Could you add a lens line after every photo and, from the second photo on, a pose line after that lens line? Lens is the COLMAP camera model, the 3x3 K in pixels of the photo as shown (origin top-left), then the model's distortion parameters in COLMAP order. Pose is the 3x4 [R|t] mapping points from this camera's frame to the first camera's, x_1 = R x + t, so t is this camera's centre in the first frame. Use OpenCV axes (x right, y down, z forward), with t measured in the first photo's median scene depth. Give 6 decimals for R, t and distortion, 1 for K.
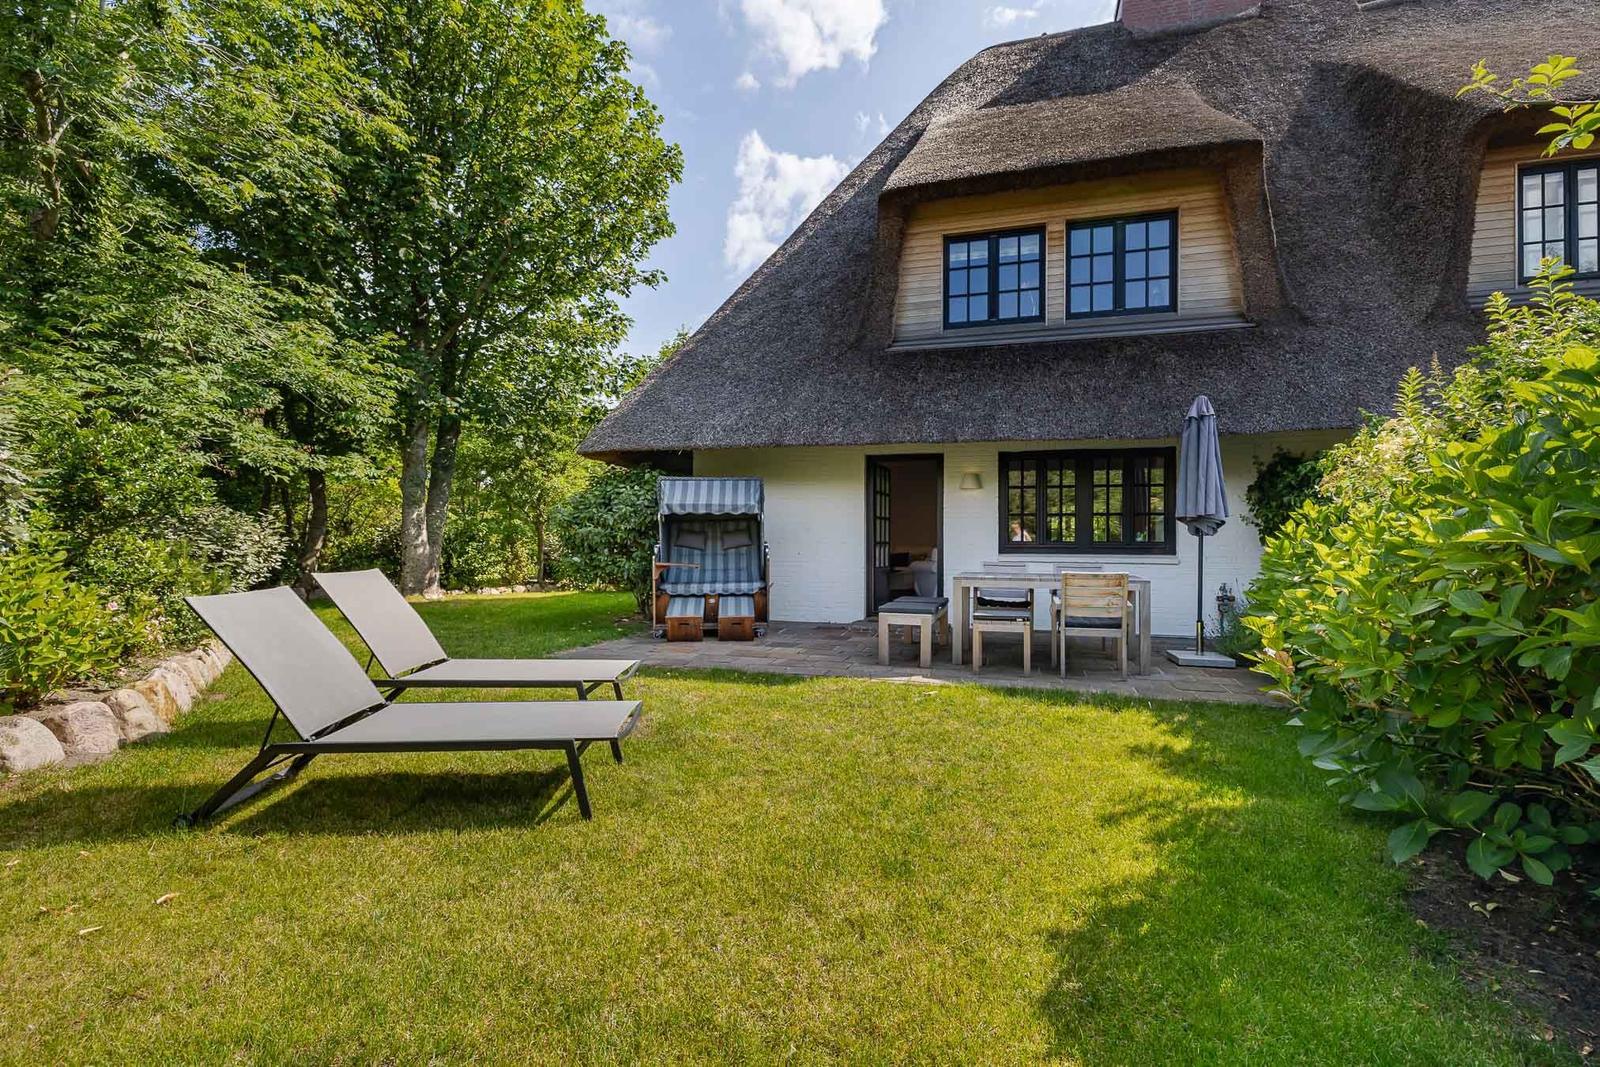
lens RADIAL K [[677.4, 0, 815.5], [0, 677.4, 536.4], [0, 0, 1]] dist [-0.001210, -0.000446]
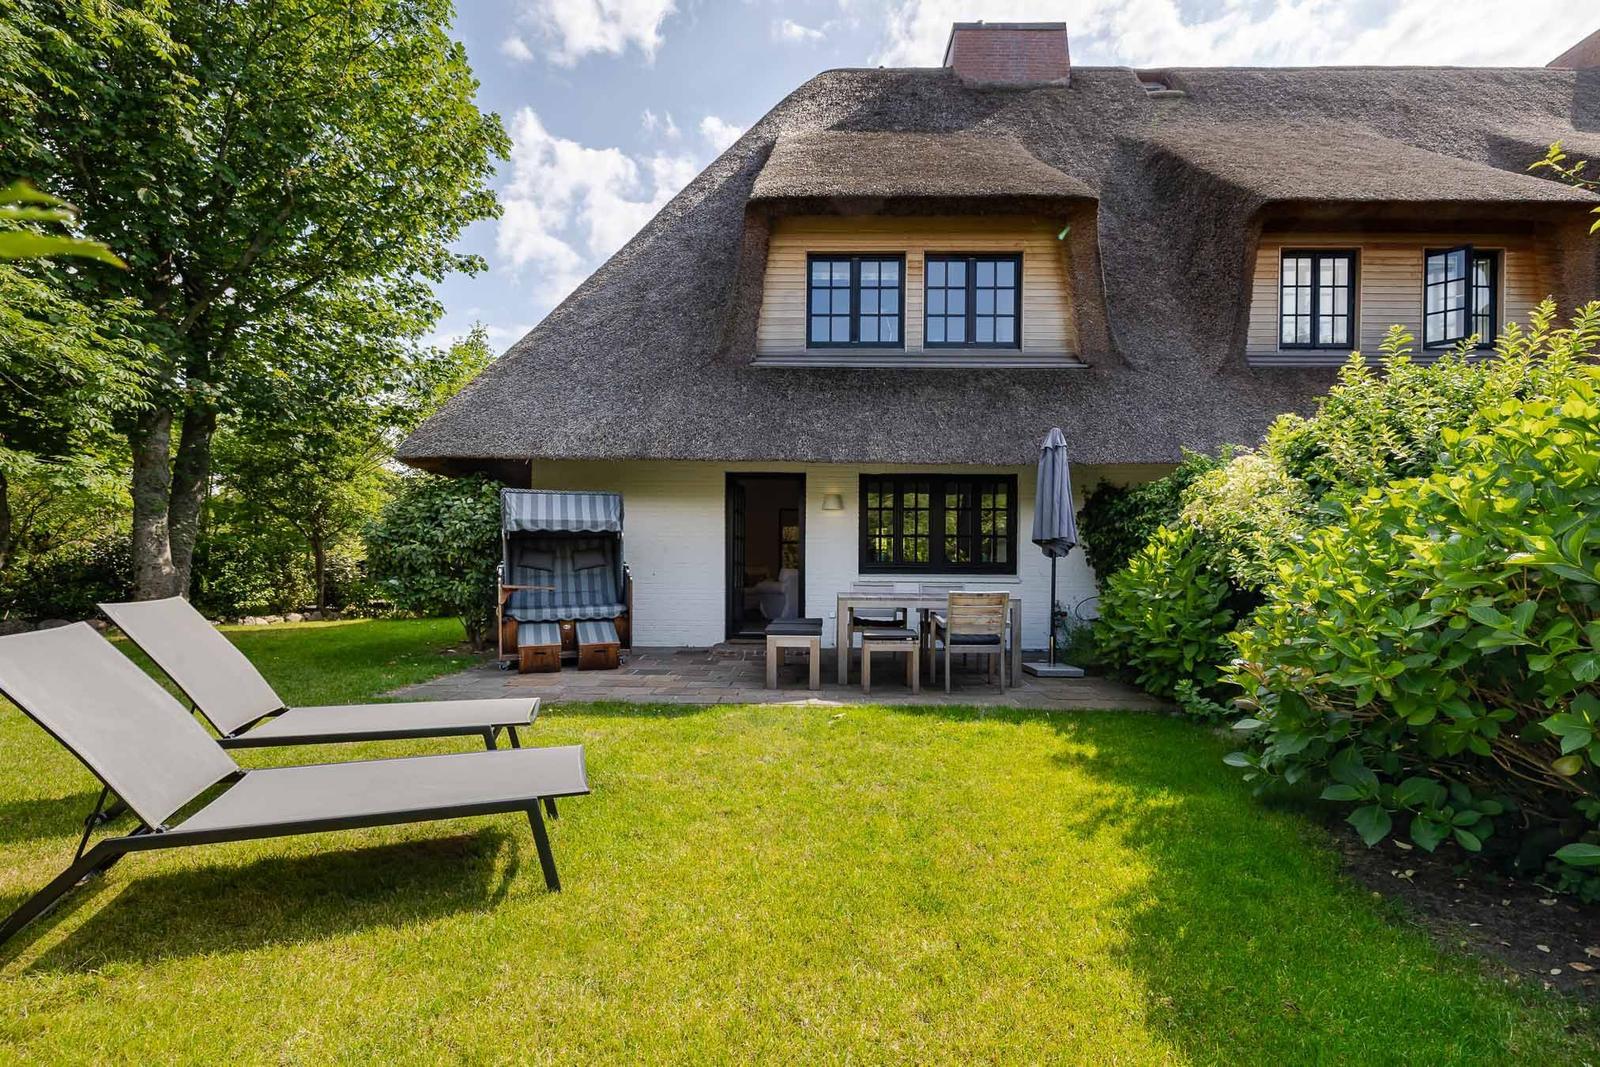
lens RADIAL K [[684.3, 0, 795.6], [0, 684.3, 566.7], [0, 0, 1]] dist [-0.001555, -0.000101]
pose [[0.966379, -0.000497, 0.257120, -0.090912], [-0.003410, 0.999885, 0.014751, -0.000140], [-0.257098, -0.015132, 0.966267, 0.035053]]
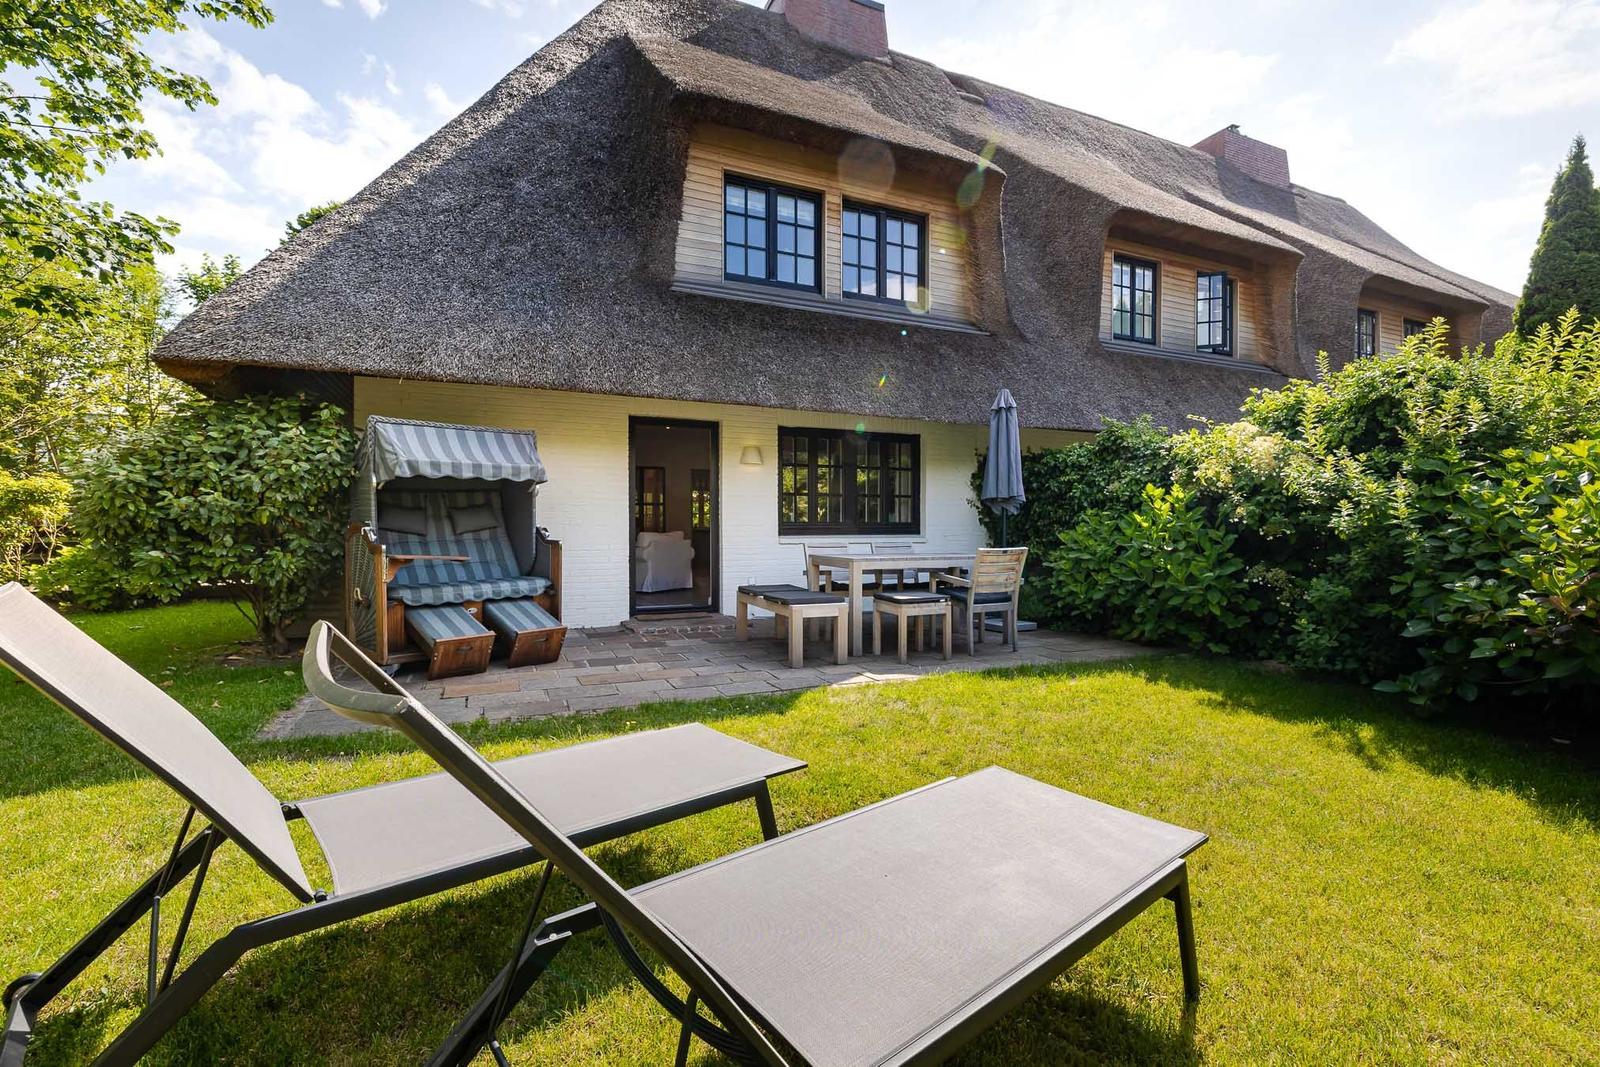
lens RADIAL K [[699.3, 0, 800.0], [0, 699.3, 533.5], [0, 0, 1]] dist [-0.001131, 0.000043]
pose [[0.765839, -0.010162, 0.642952, -0.341910], [0.002217, 0.999911, 0.013162, 0.011050], [-0.643028, -0.008655, 0.765794, 0.264875]]
